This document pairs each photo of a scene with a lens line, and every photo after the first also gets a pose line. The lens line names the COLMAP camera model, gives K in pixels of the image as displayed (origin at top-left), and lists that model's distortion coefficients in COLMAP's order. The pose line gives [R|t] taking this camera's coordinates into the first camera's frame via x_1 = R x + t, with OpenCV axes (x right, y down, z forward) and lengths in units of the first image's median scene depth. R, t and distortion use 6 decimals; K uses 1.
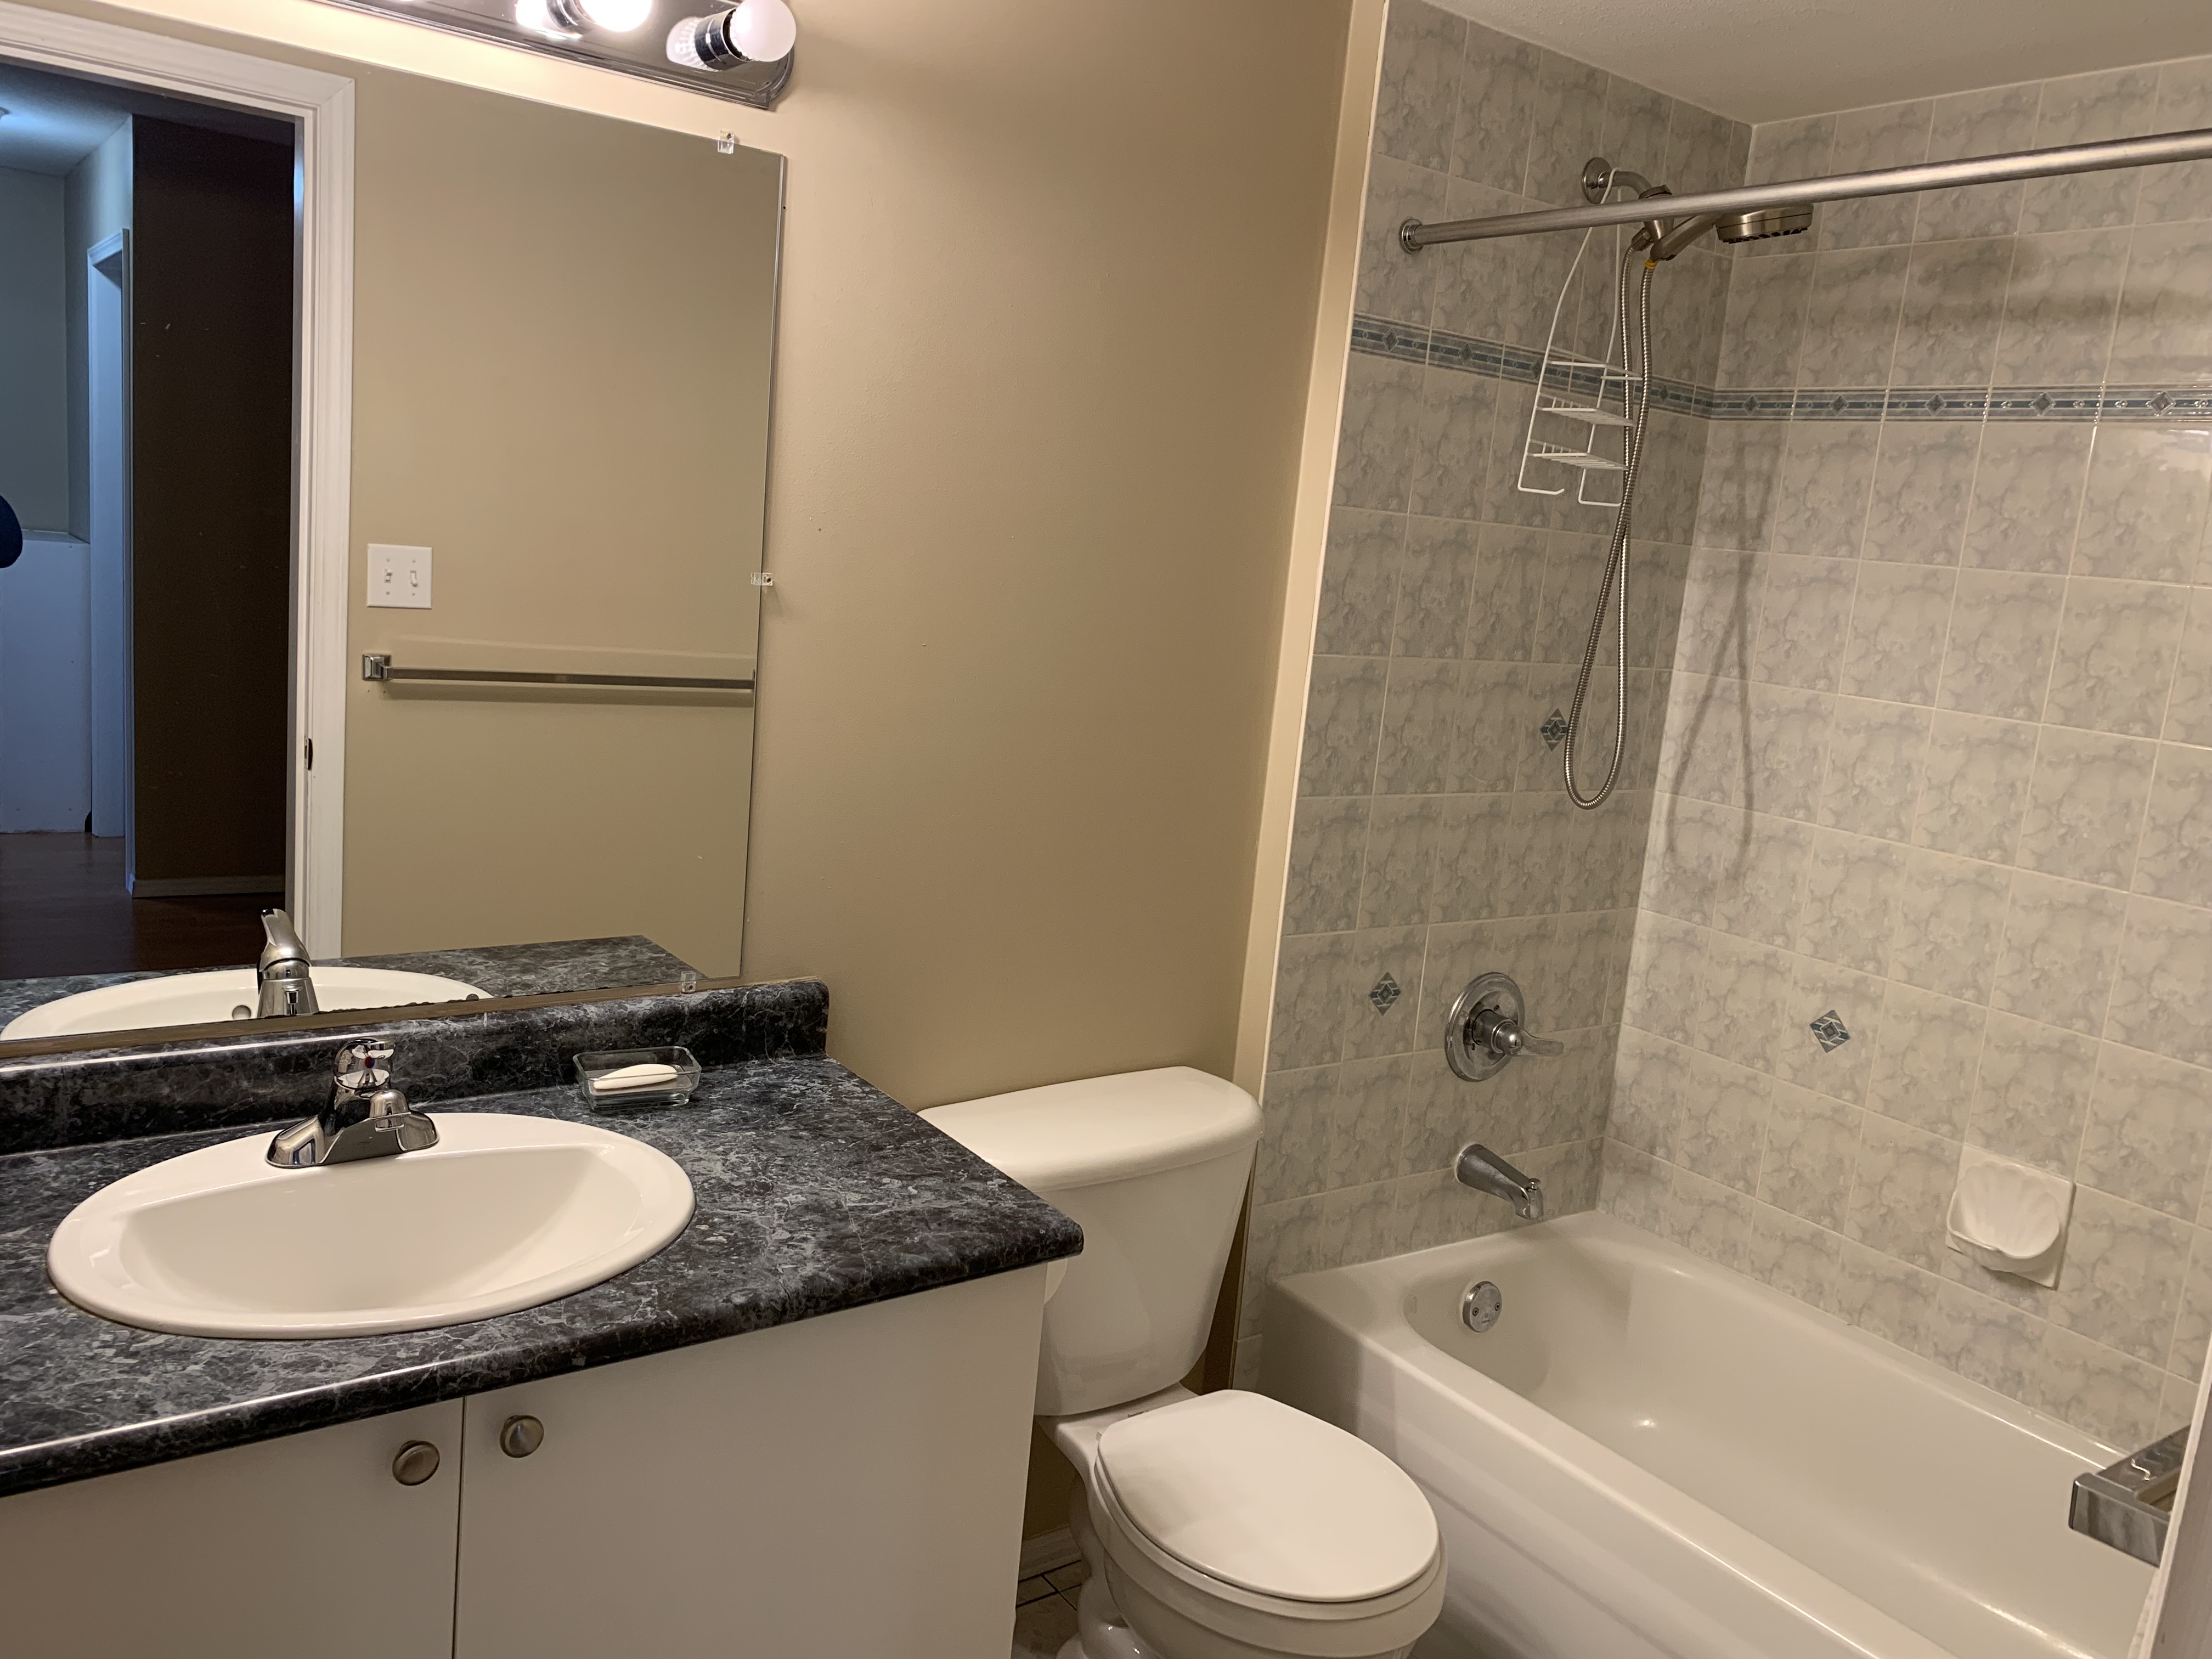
lens RADIAL K [[1678.7, 0, 1103.0], [0, 1678.7, 821.6], [0, 0, 1]] dist [0.051181, -0.056876]
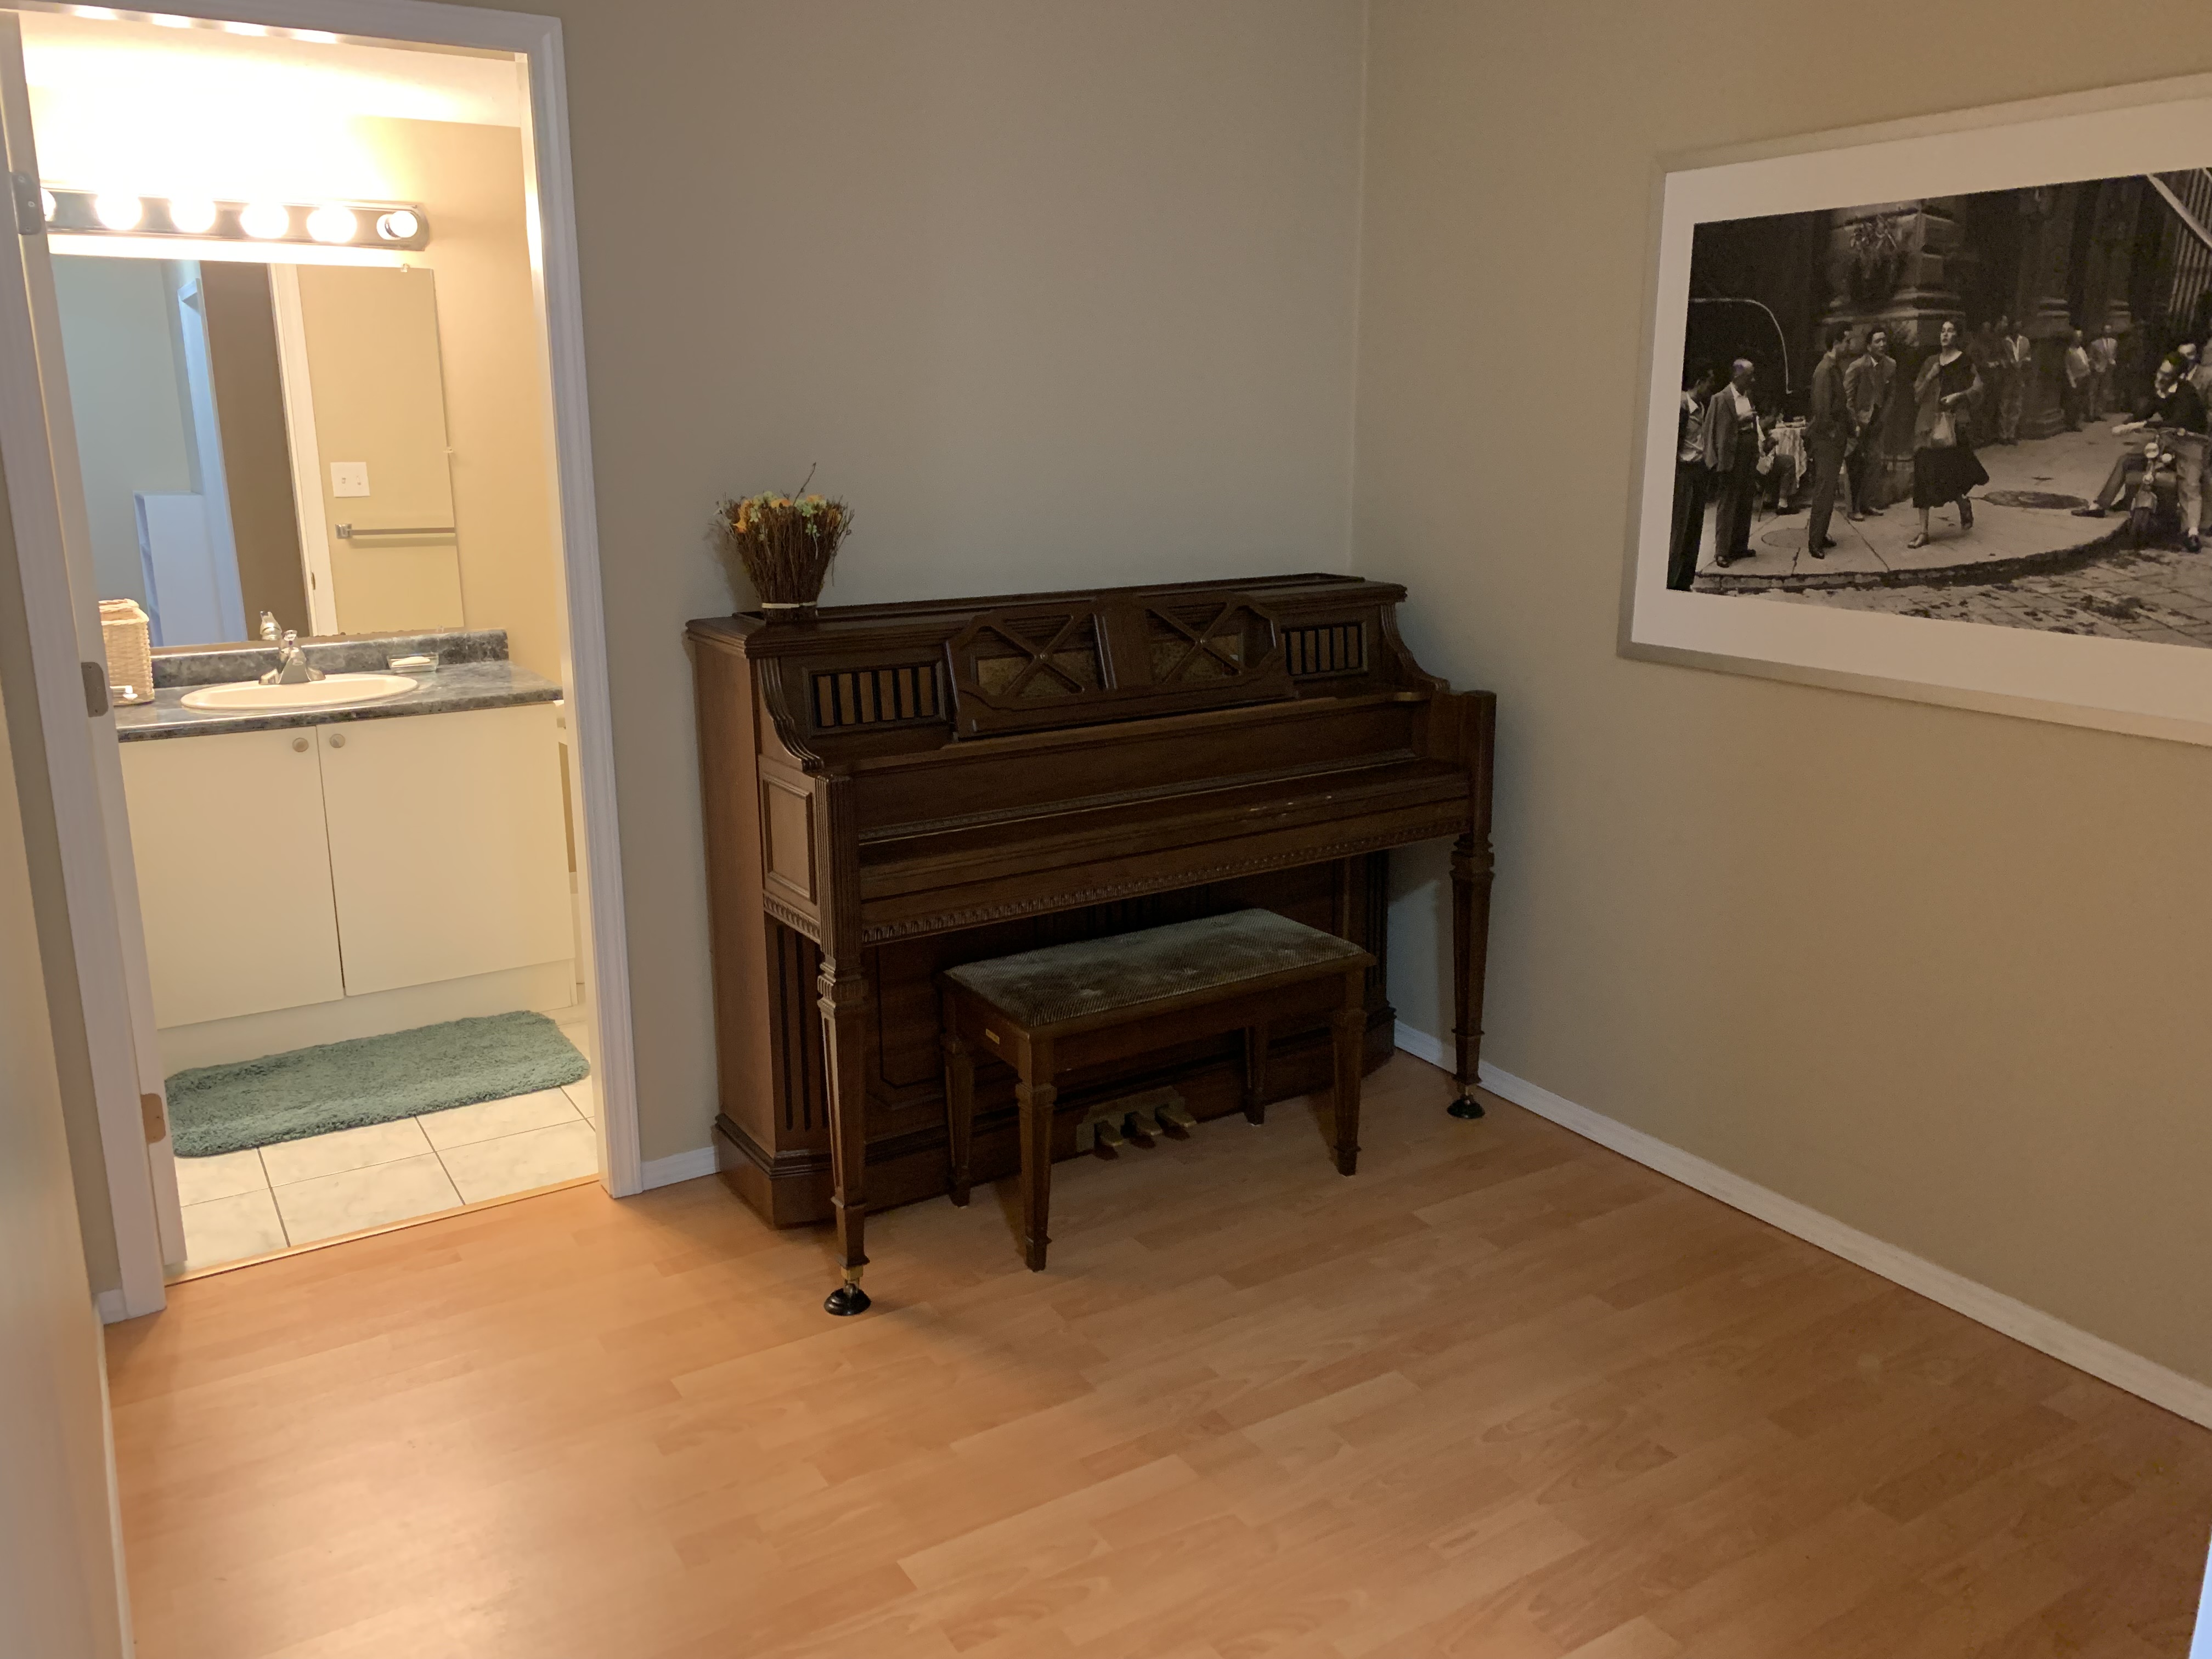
lens RADIAL K [[1678.7, 0, 1110.6], [0, 1678.7, 828.7], [0, 0, 1]] dist [0.051181, -0.056876]
pose [[0.993576, -0.080082, -0.079966, 0.821061], [0.085161, 0.994420, 0.062256, 0.295657], [0.074534, -0.068666, 0.994852, -1.247394]]
